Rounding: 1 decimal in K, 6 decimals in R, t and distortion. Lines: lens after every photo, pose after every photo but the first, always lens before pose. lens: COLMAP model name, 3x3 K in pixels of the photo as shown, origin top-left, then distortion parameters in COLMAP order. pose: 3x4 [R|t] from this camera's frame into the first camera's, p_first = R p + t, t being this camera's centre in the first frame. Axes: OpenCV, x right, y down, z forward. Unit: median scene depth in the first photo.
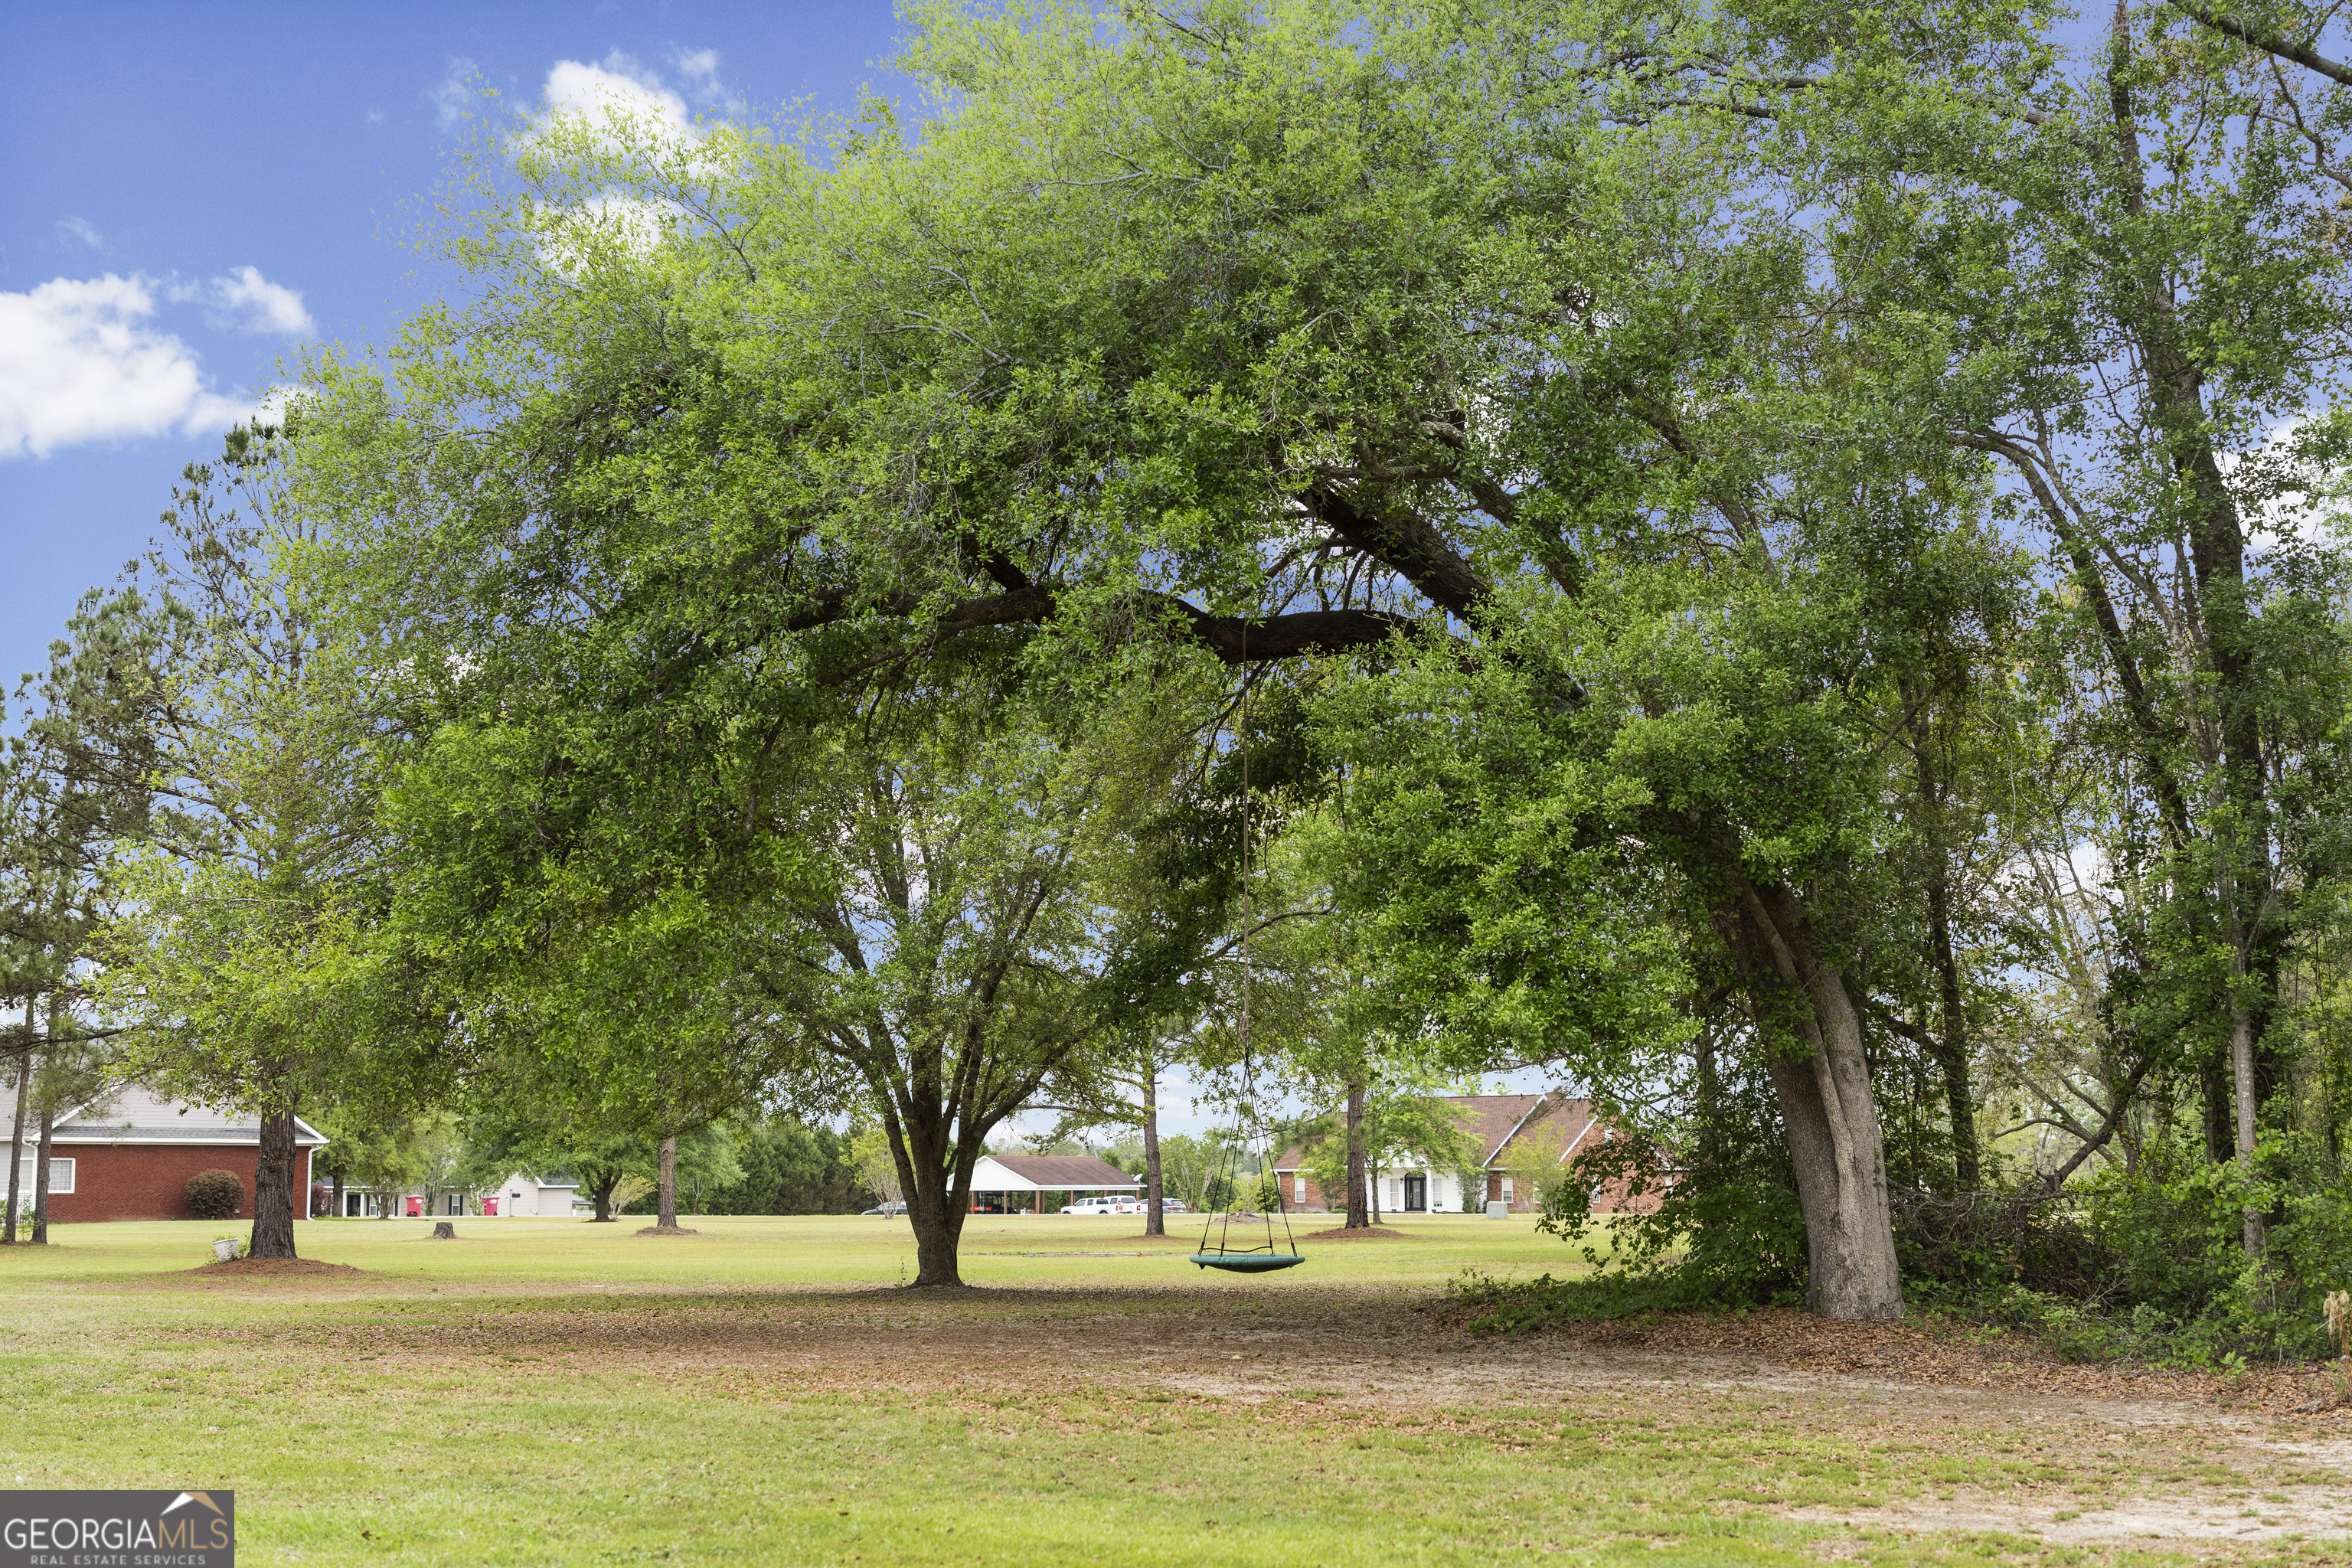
lens RADIAL K [[3272.9, 0, 1172.1], [0, 3272.9, 773.7], [0, 0, 1]] dist [-0.010672, 0.000000]
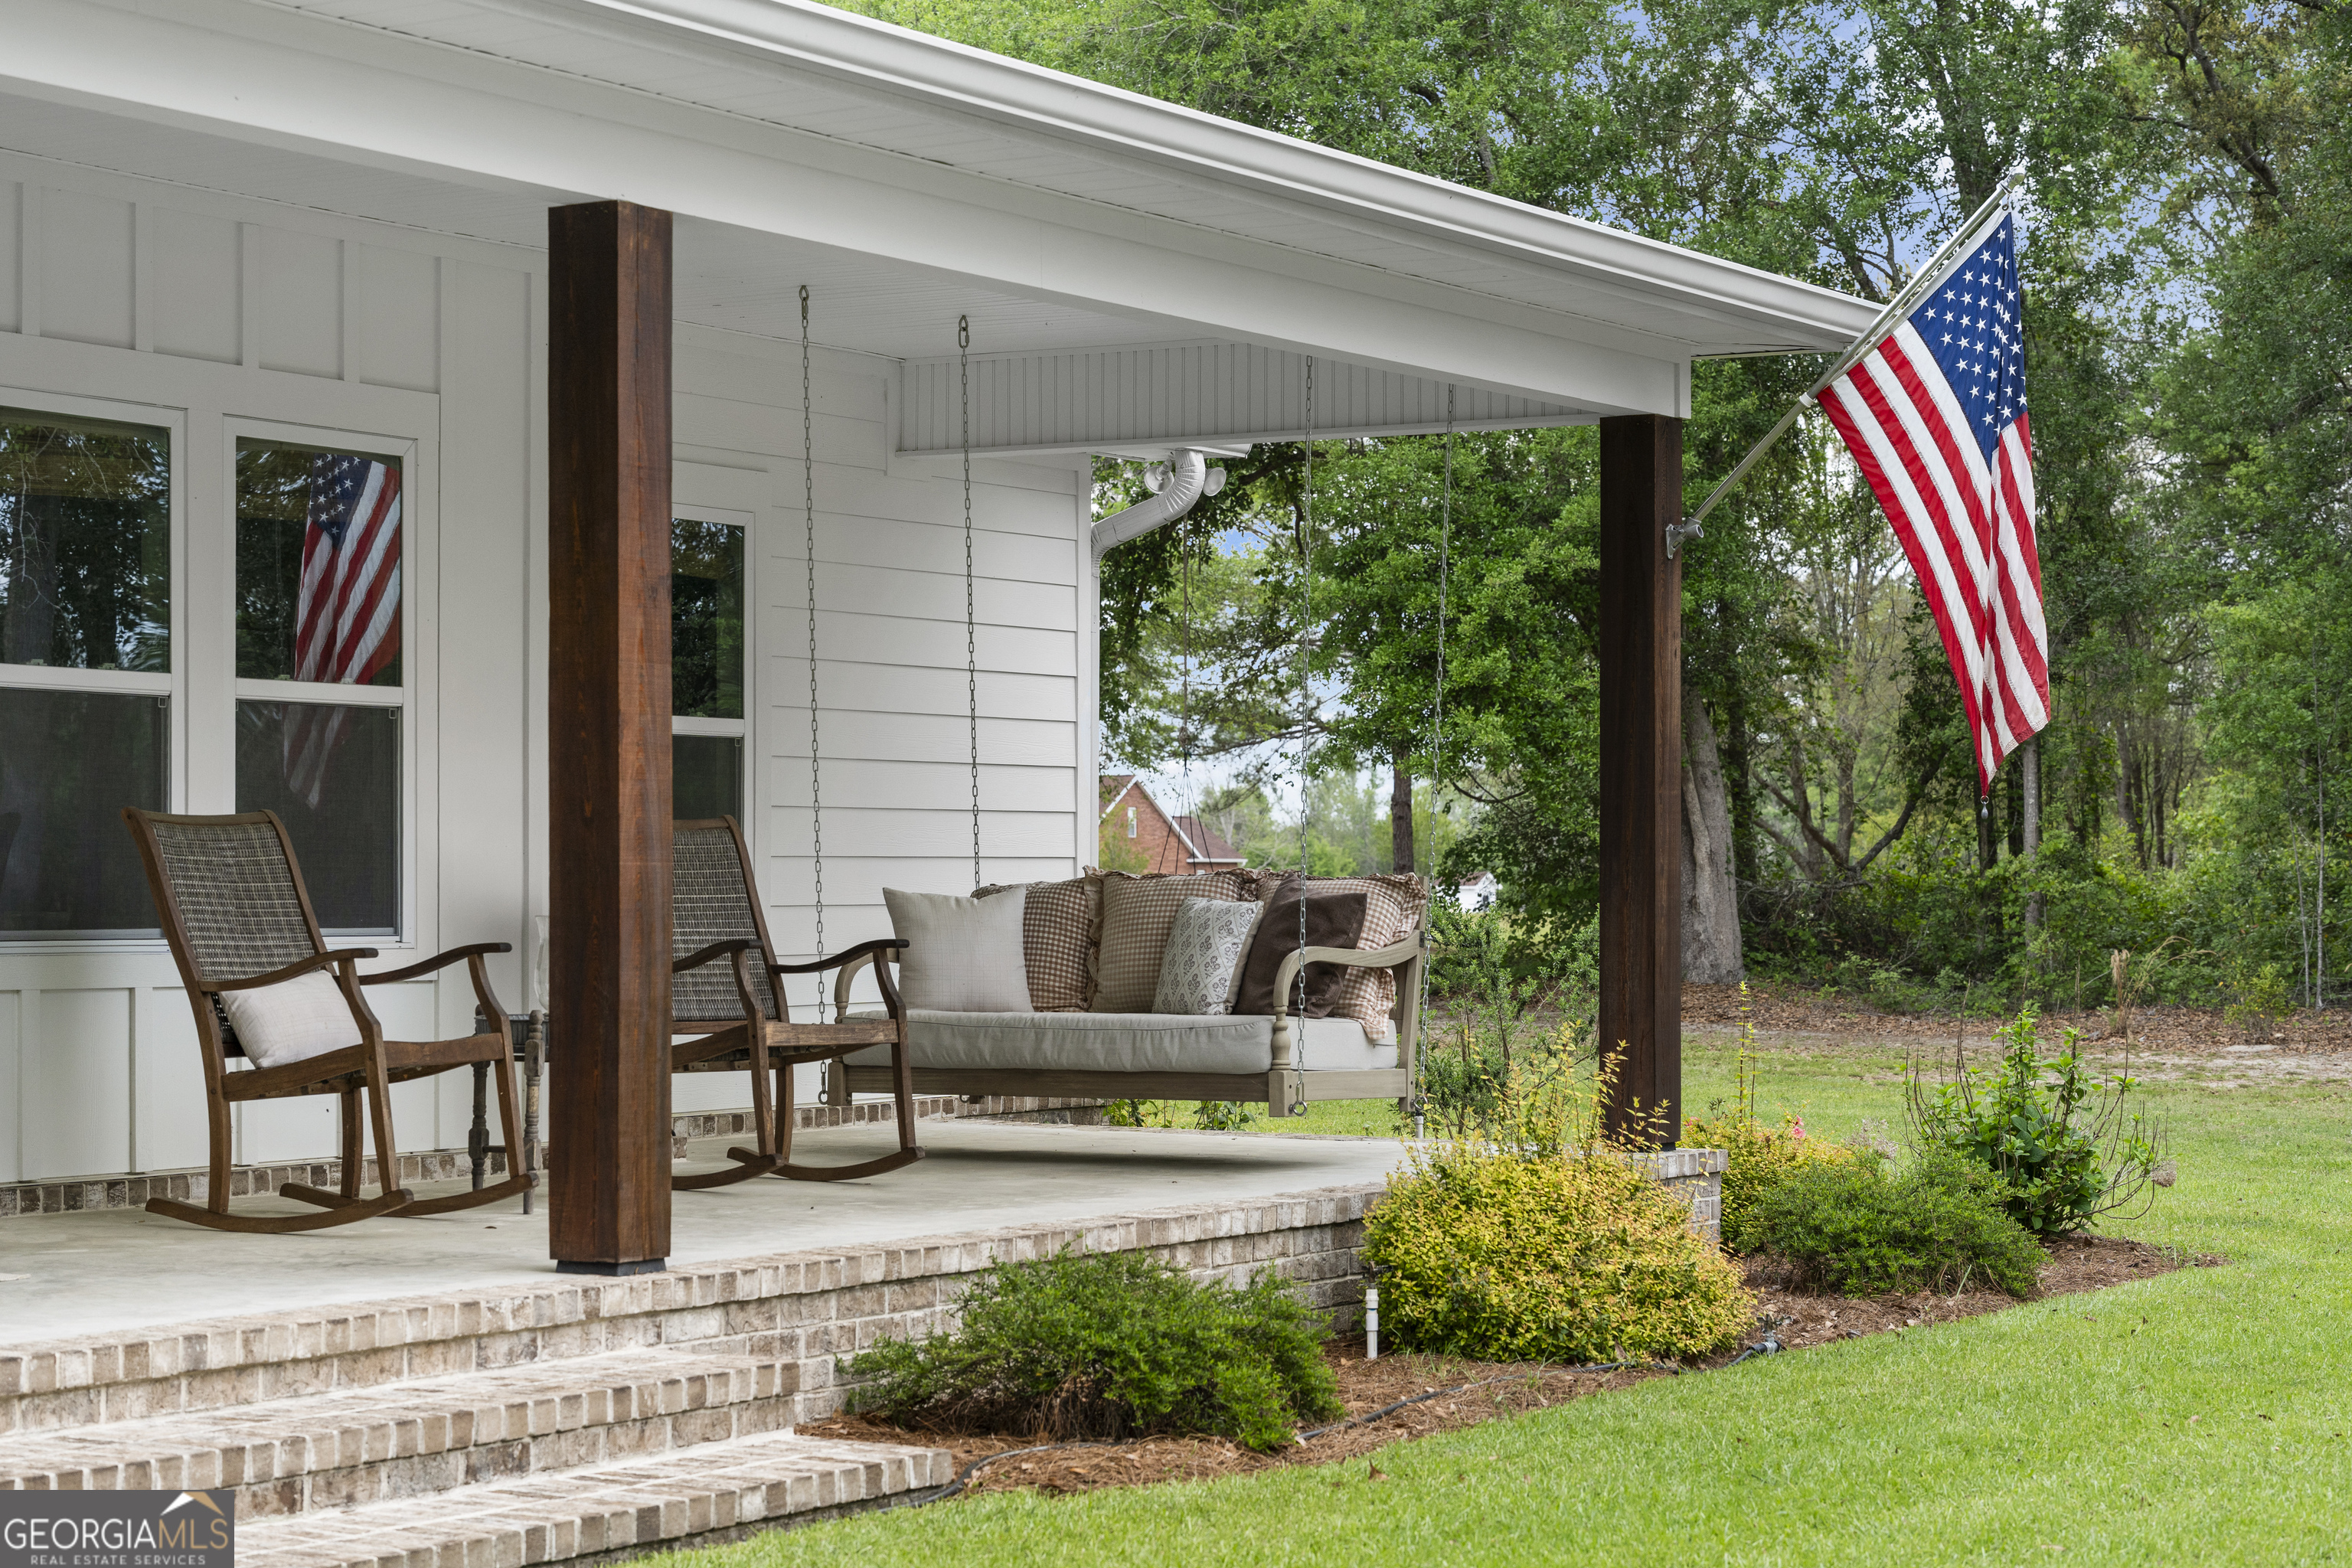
lens RADIAL K [[4341.1, 0, 1183.0], [0, 4341.1, 793.9], [0, 0, 1]] dist [0.013525, 0.000000]
pose [[0.986606, 0.005087, 0.163042, -0.265731], [-0.022272, 0.994354, 0.103748, -0.070529], [-0.161594, -0.105990, 0.981149, -0.581472]]
